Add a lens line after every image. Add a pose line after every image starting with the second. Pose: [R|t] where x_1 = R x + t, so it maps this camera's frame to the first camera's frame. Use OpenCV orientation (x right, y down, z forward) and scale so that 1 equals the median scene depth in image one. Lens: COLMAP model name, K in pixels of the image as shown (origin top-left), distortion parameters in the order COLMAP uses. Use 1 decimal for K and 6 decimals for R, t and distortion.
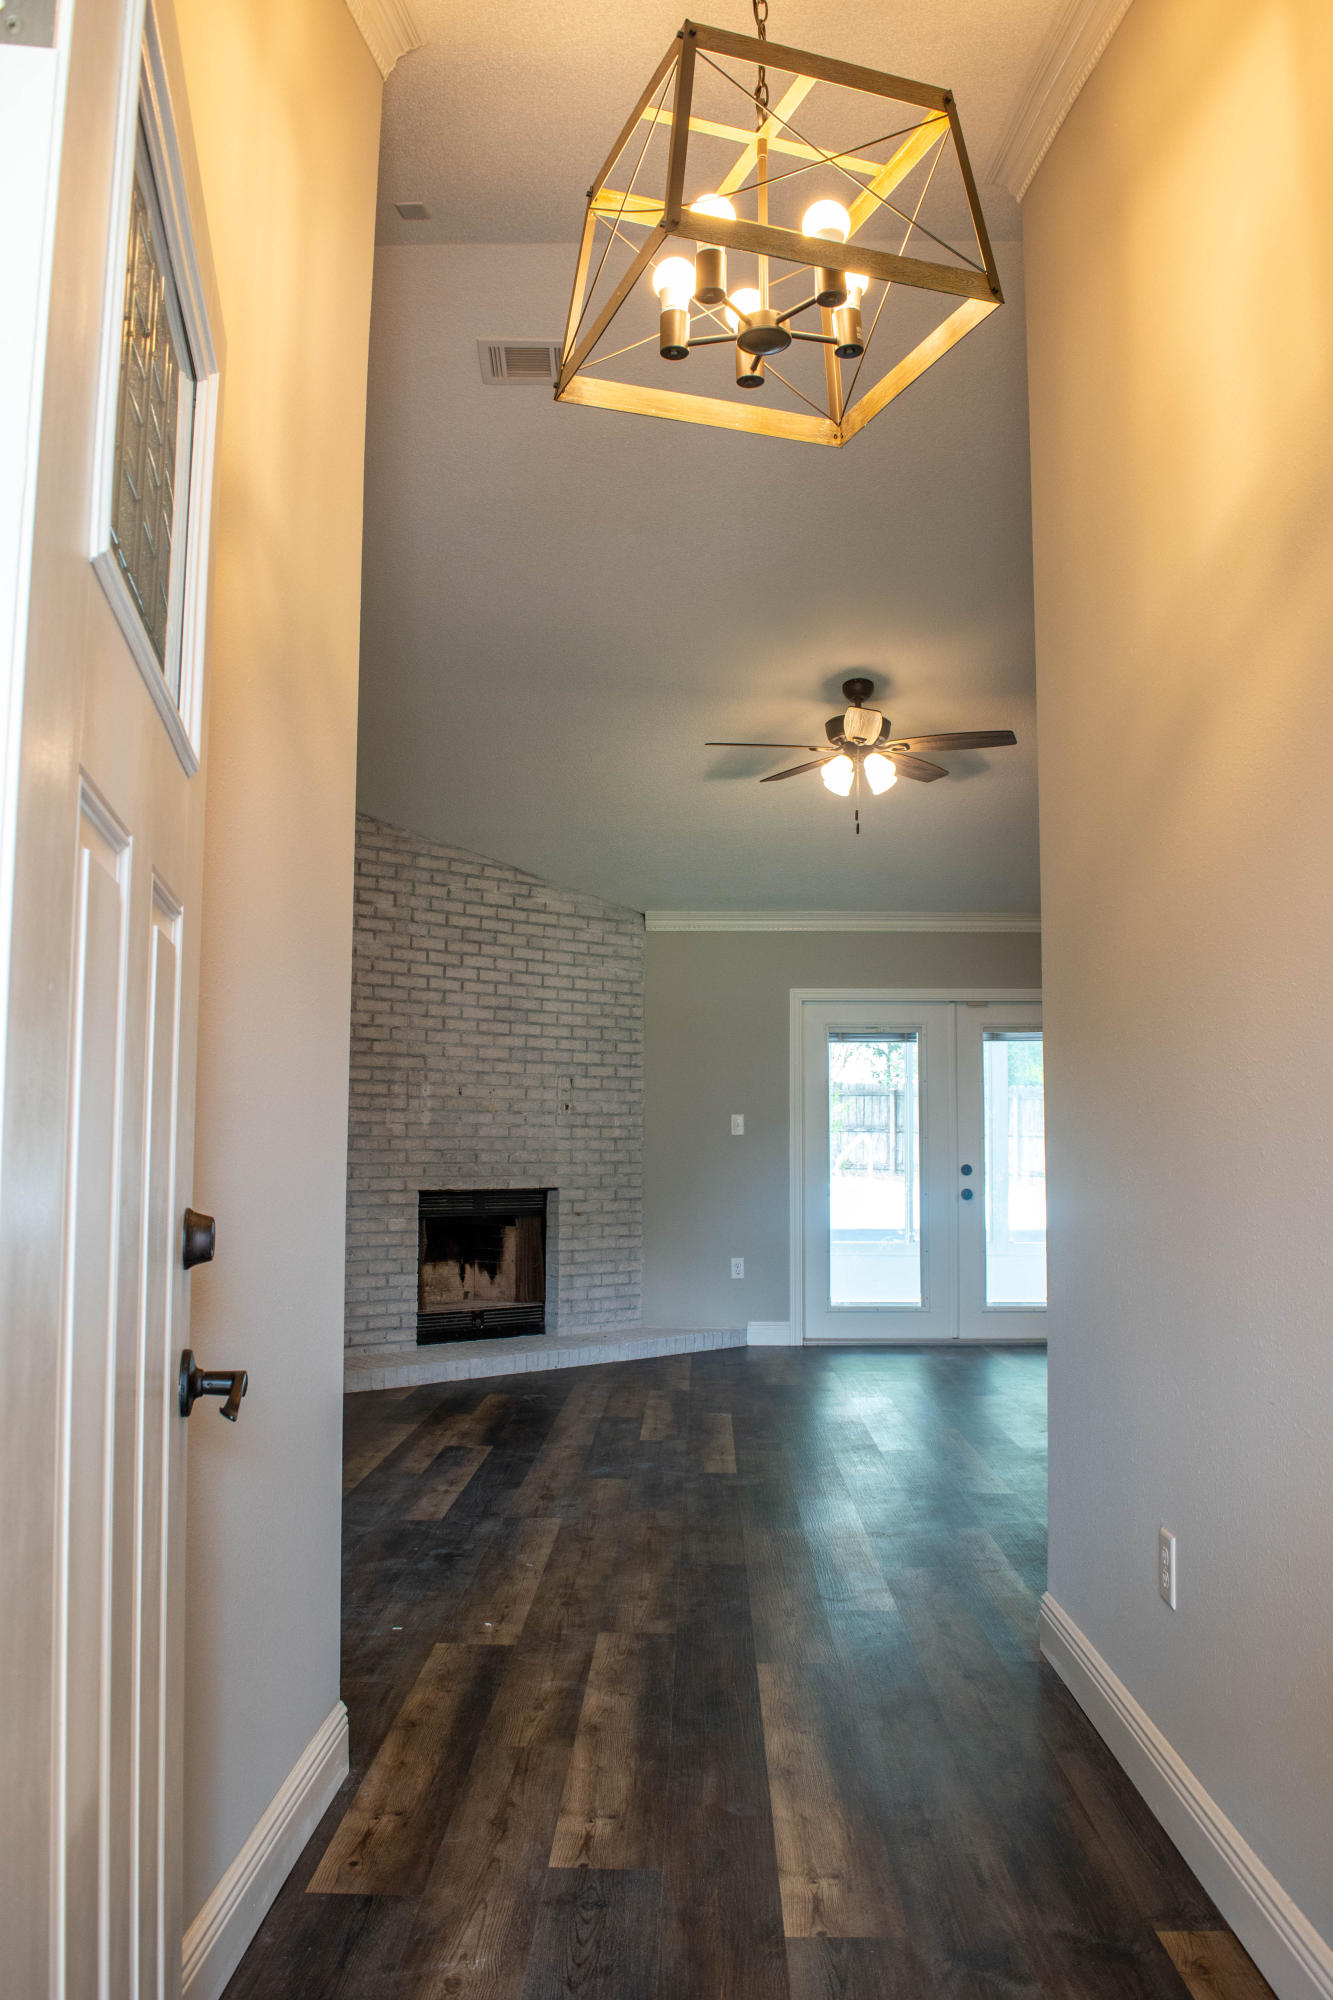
lens RADIAL K [[1597.1, 0, 710.8], [0, 1597.1, 1011.8], [0, 0, 1]] dist [-0.093714, 0.021786]
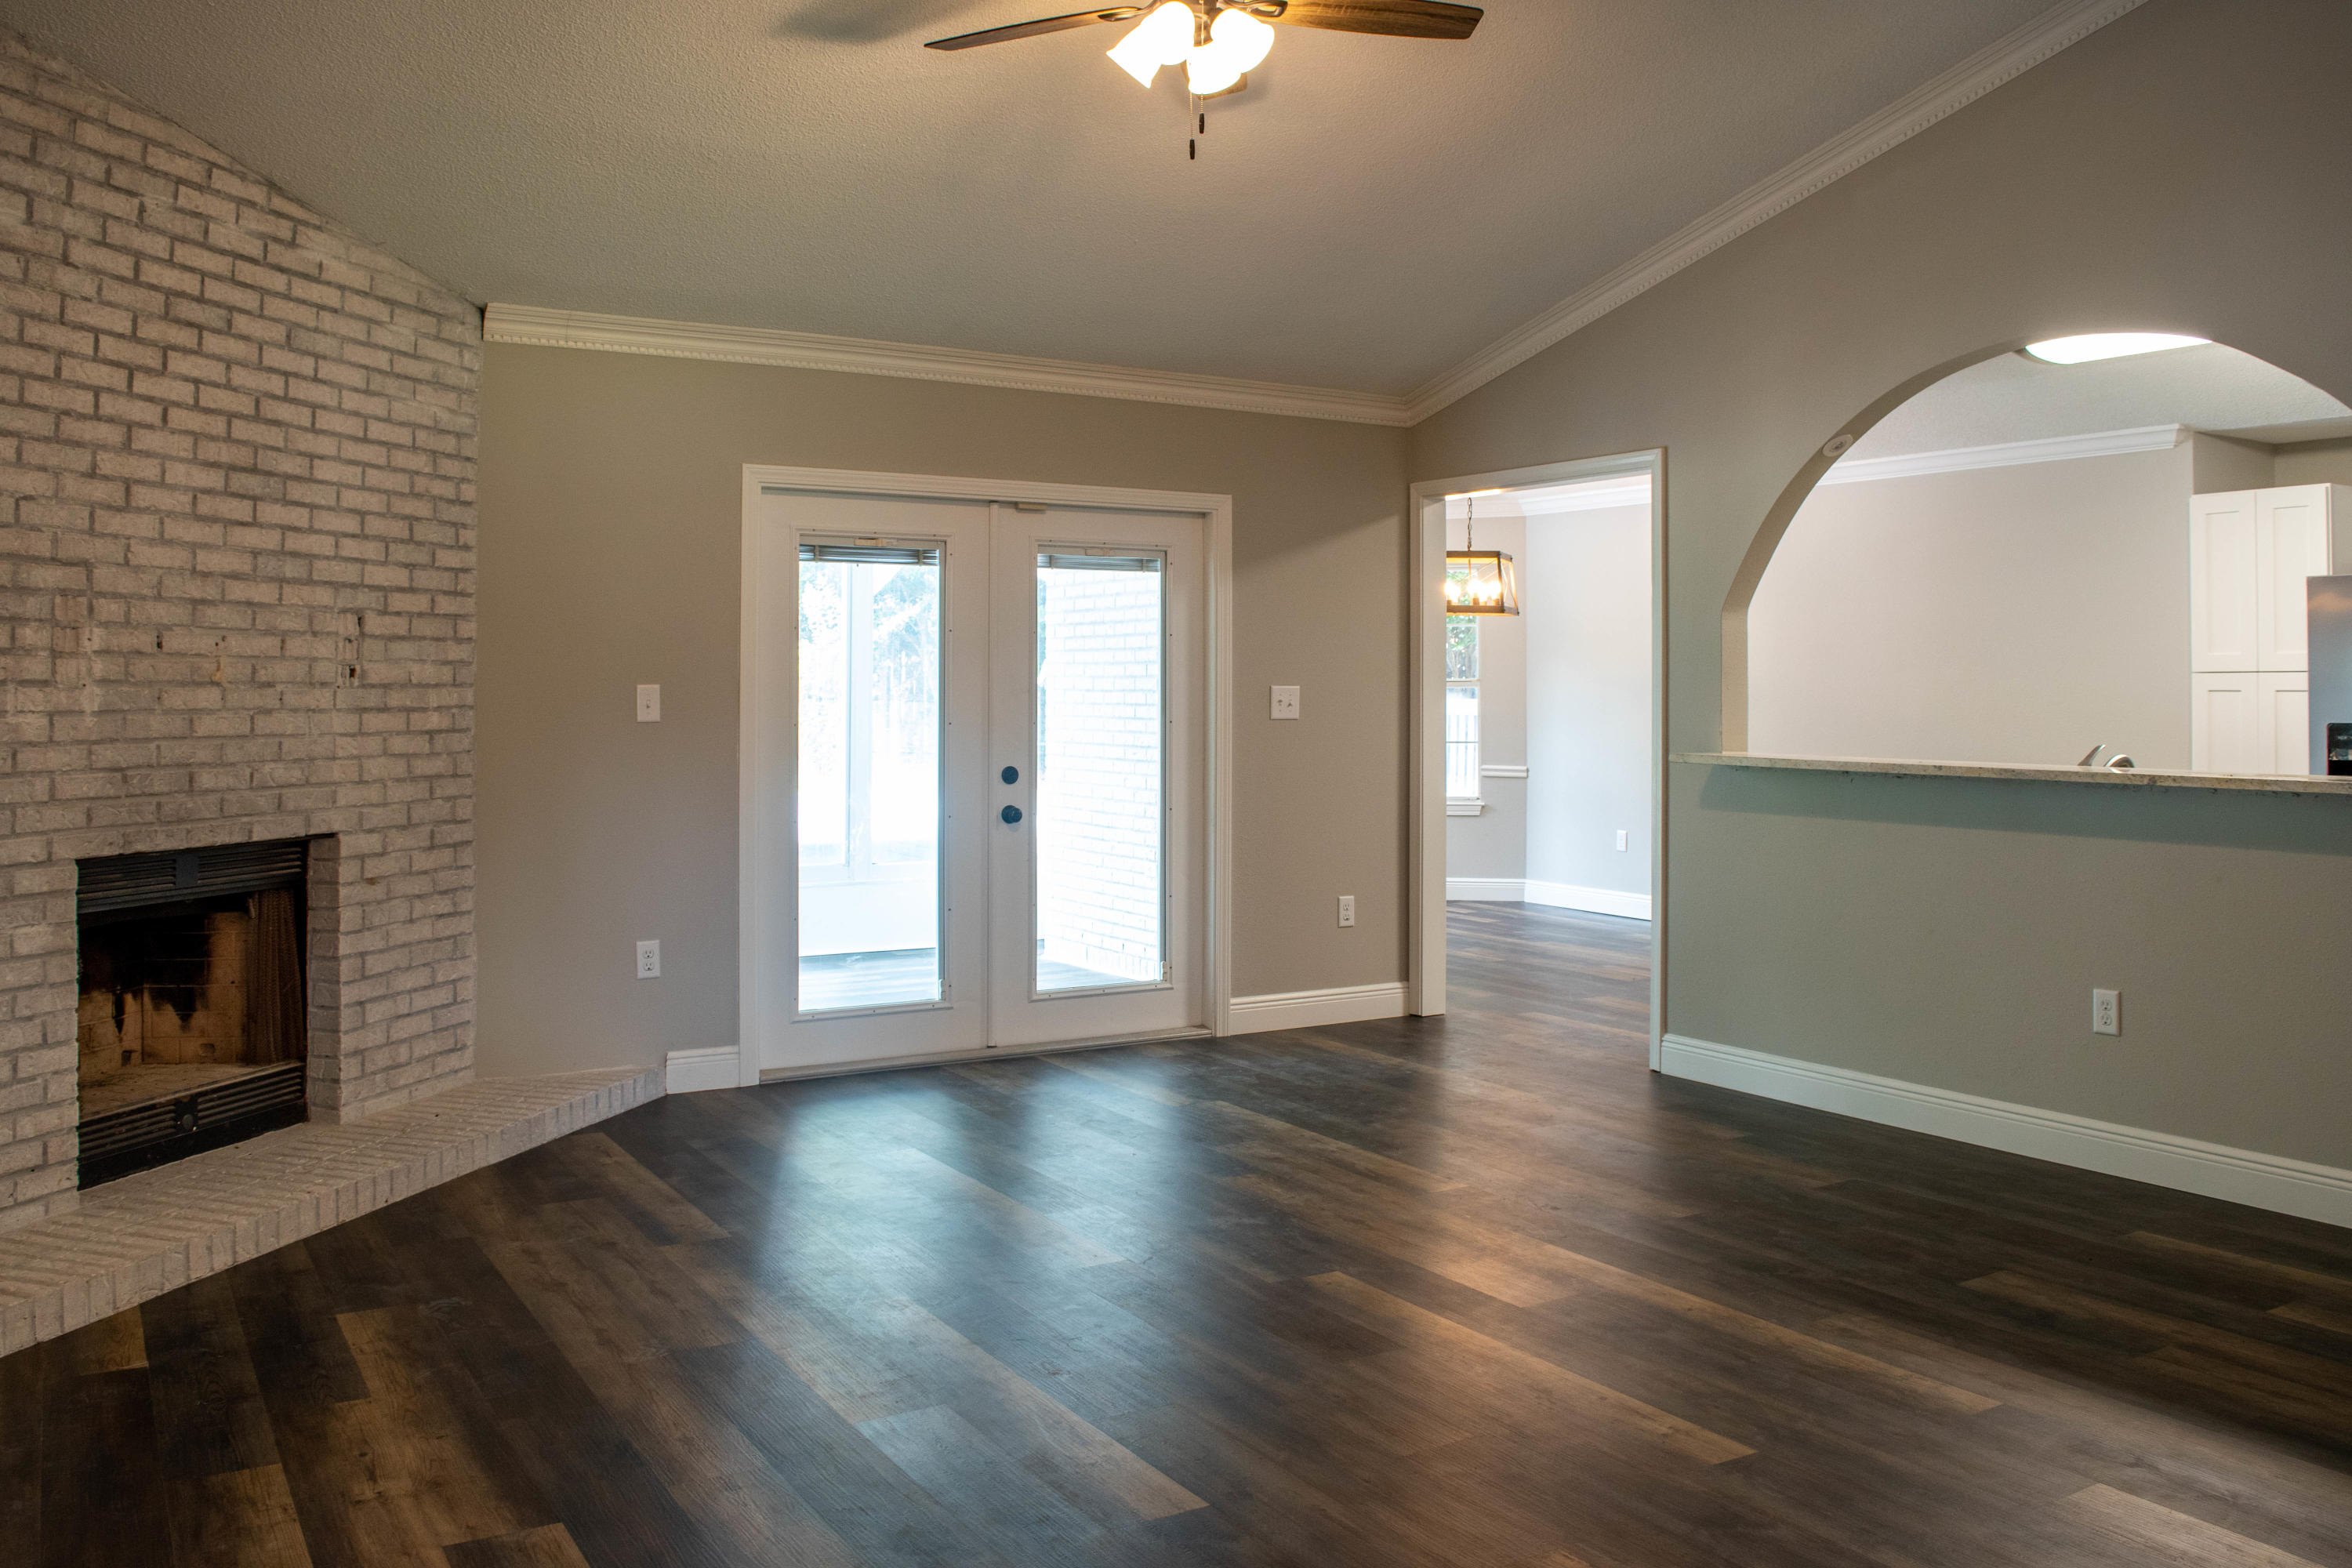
lens RADIAL K [[1878.2, 0, 1184.1], [0, 1878.2, 644.5], [0, 0, 1]] dist [-0.093714, 0.021786]
pose [[0.855876, 0.011204, 0.517060, -0.174907], [-0.041327, 0.998050, 0.046783, 0.013214], [-0.515527, -0.061409, 0.854670, 0.382467]]
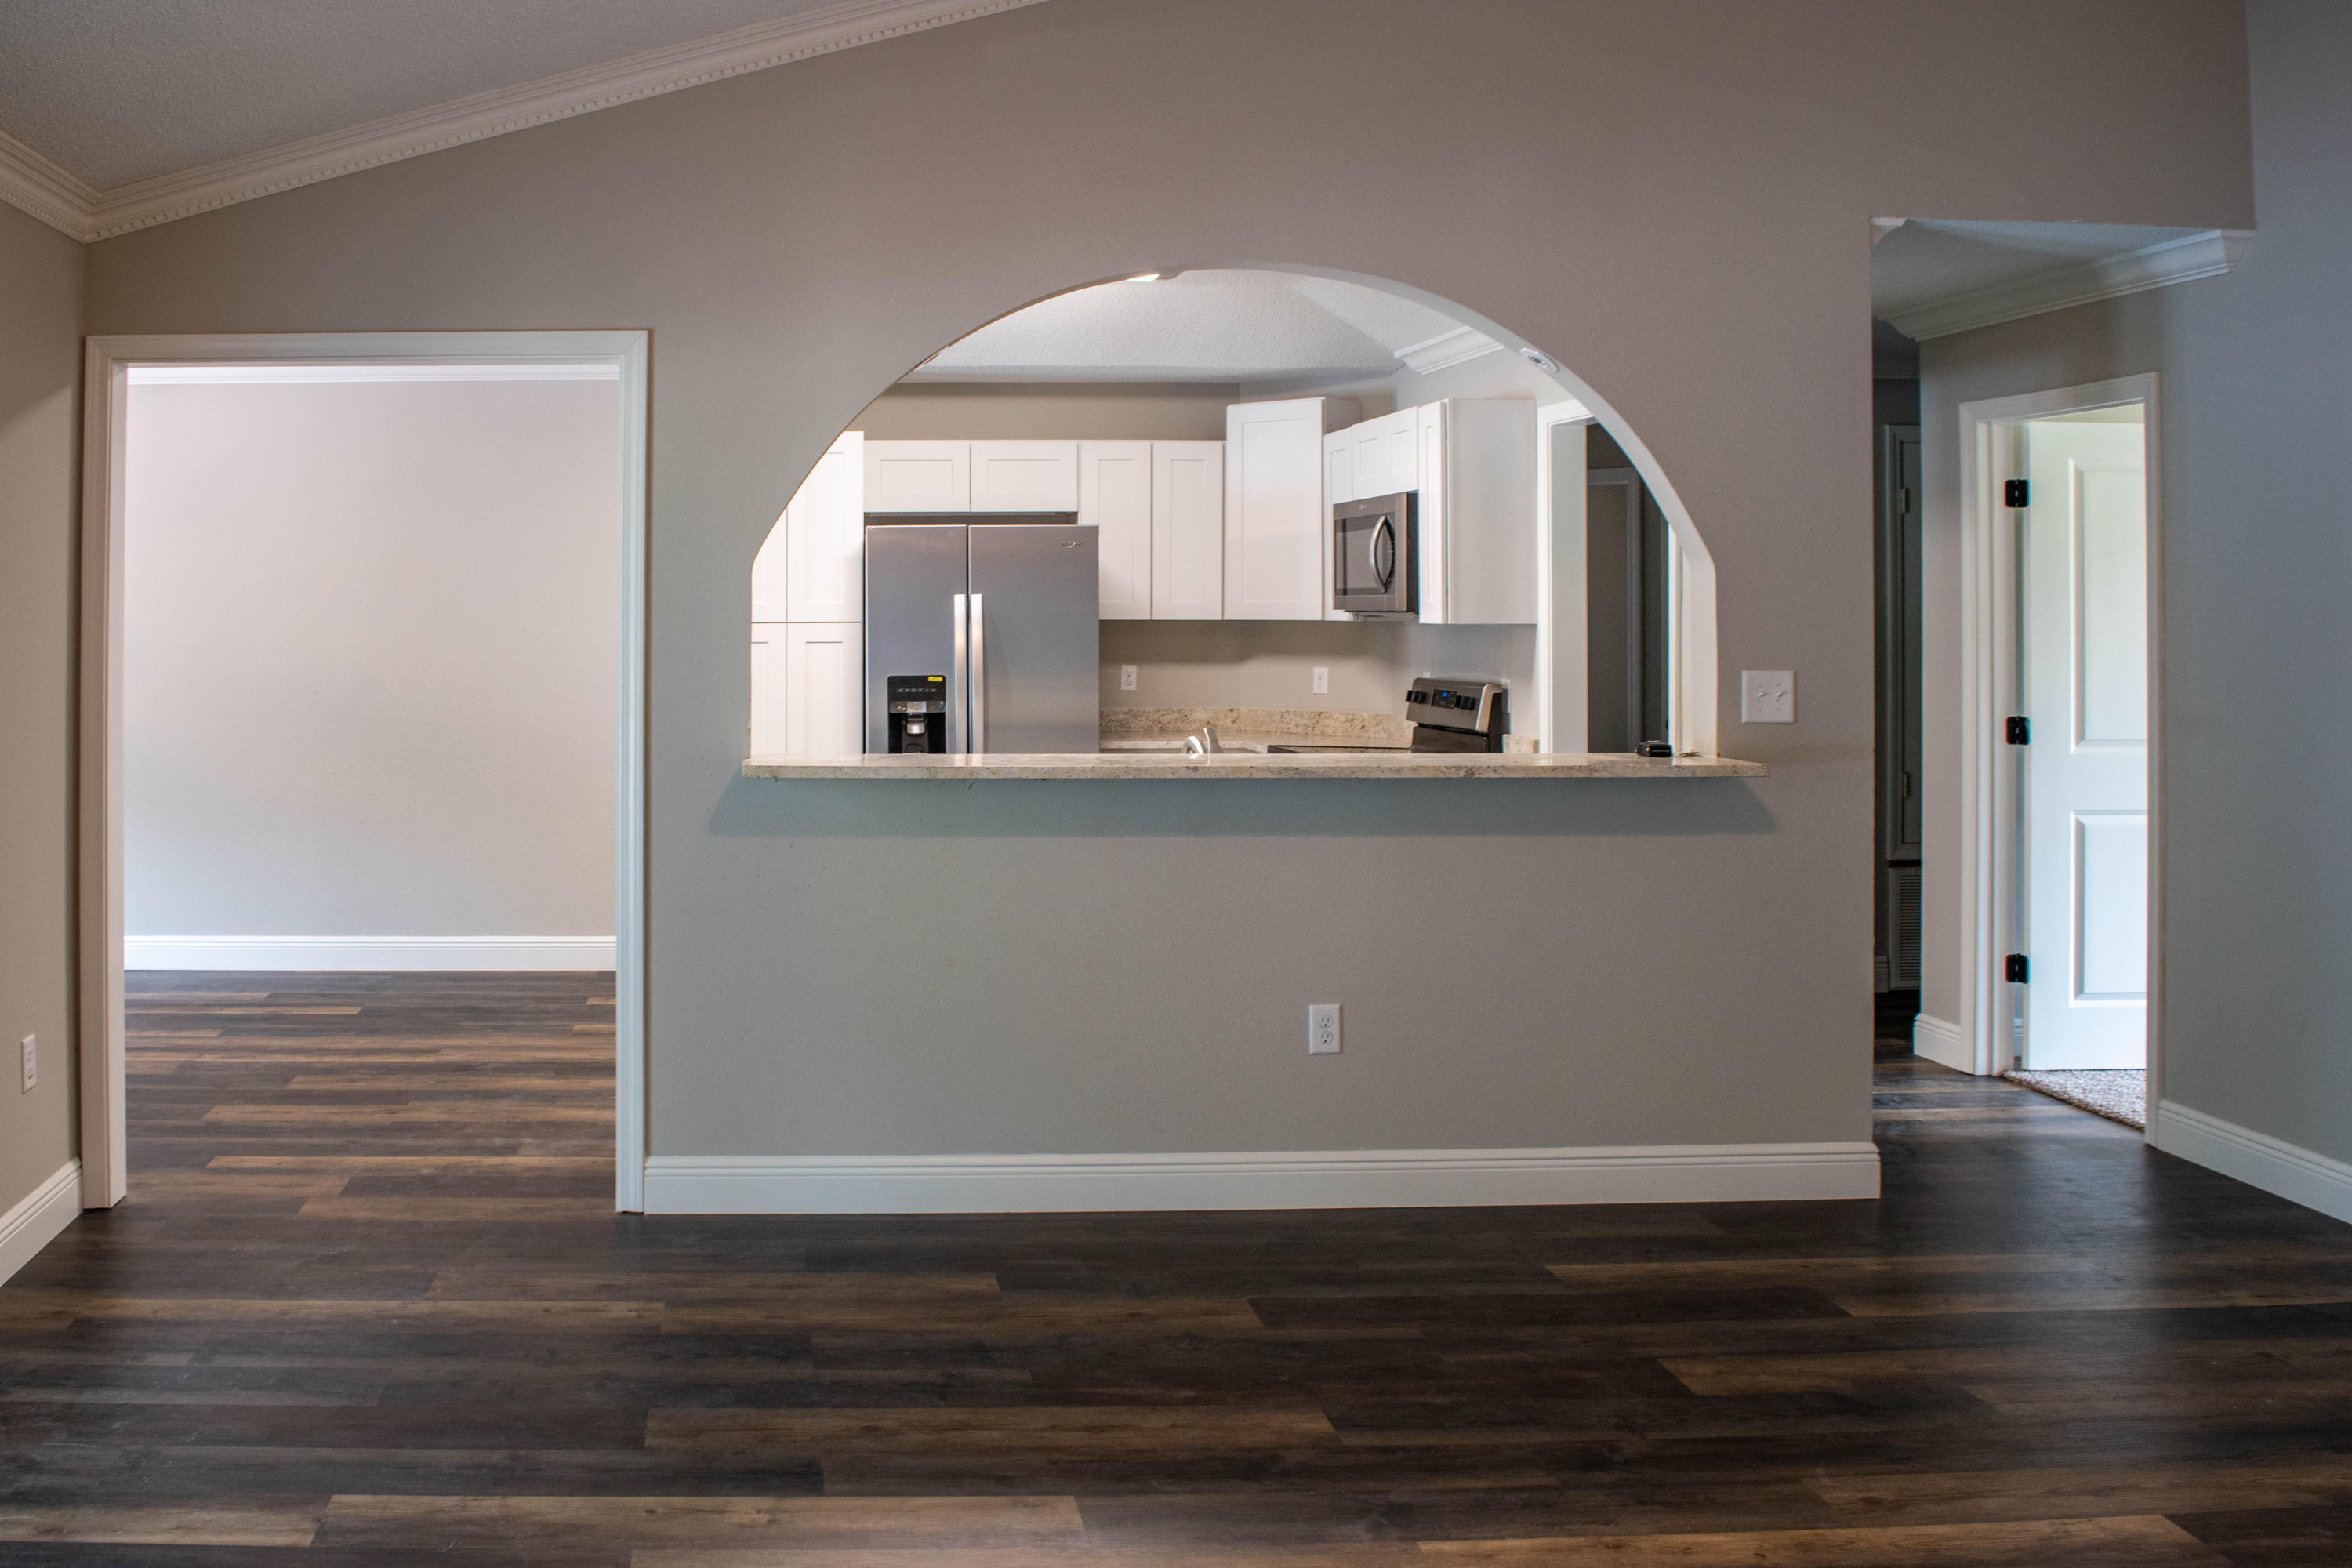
lens RADIAL K [[1878.2, 0, 970.8], [0, 1878.2, 605.7], [0, 0, 1]] dist [-0.093714, 0.021786]
pose [[0.000768, 0.011057, 0.999939, -0.154669], [-0.078906, 0.996822, -0.010962, 0.037776], [-0.996882, -0.078893, 0.001638, 0.825436]]
